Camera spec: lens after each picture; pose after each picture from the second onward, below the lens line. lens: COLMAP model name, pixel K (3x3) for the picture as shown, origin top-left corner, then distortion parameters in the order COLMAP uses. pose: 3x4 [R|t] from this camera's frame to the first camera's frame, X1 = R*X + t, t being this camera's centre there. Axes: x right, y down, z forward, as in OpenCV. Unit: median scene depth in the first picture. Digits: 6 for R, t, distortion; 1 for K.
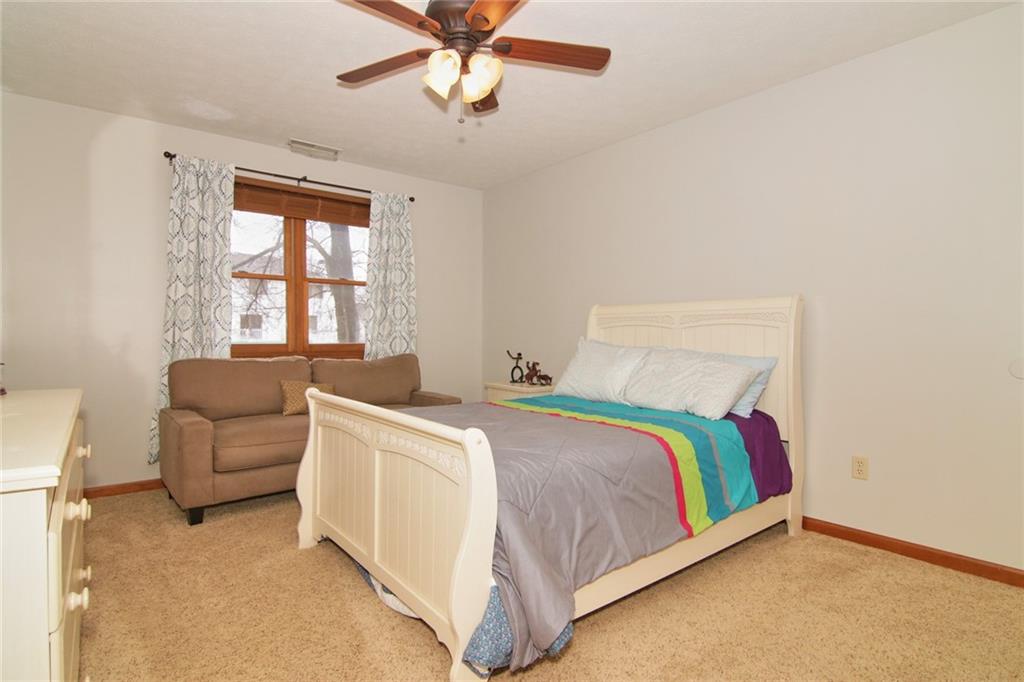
lens RADIAL K [[517.3, 0, 512.0], [0, 517.3, 341.0], [0, 0, 1]] dist [-0.000933, -0.000324]
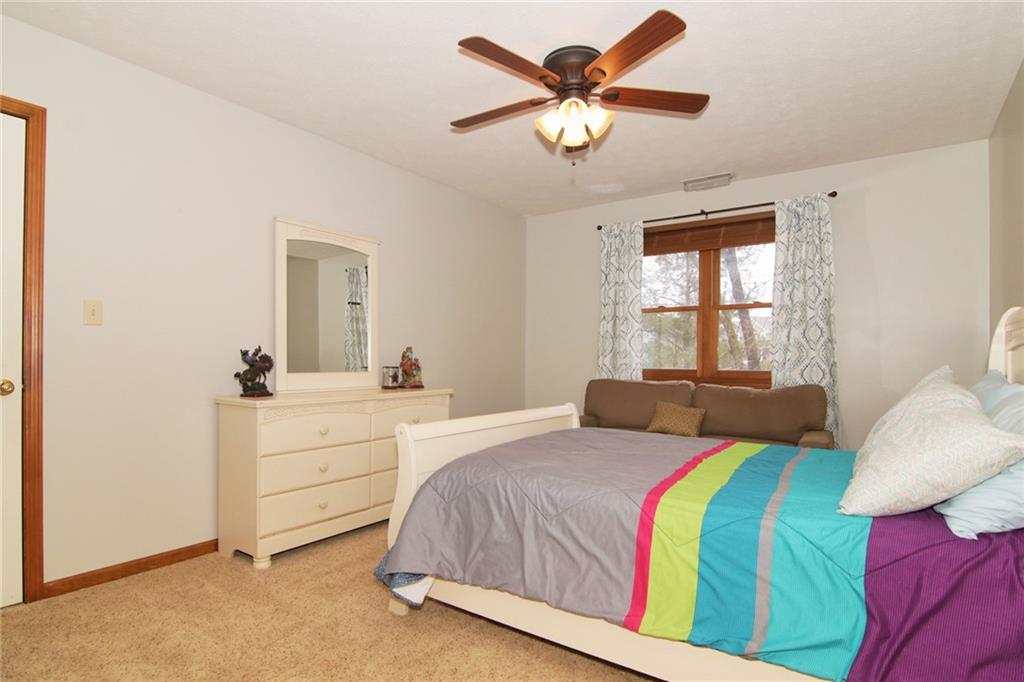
lens RADIAL K [[554.9, 0, 508.8], [0, 554.9, 358.0], [0, 0, 1]] dist [-0.001144, -0.000110]
pose [[0.285628, -0.002409, -0.958338, 0.565010], [-0.016993, 0.999827, -0.007578, -0.003511], [0.958190, 0.018450, 0.285537, 0.312696]]
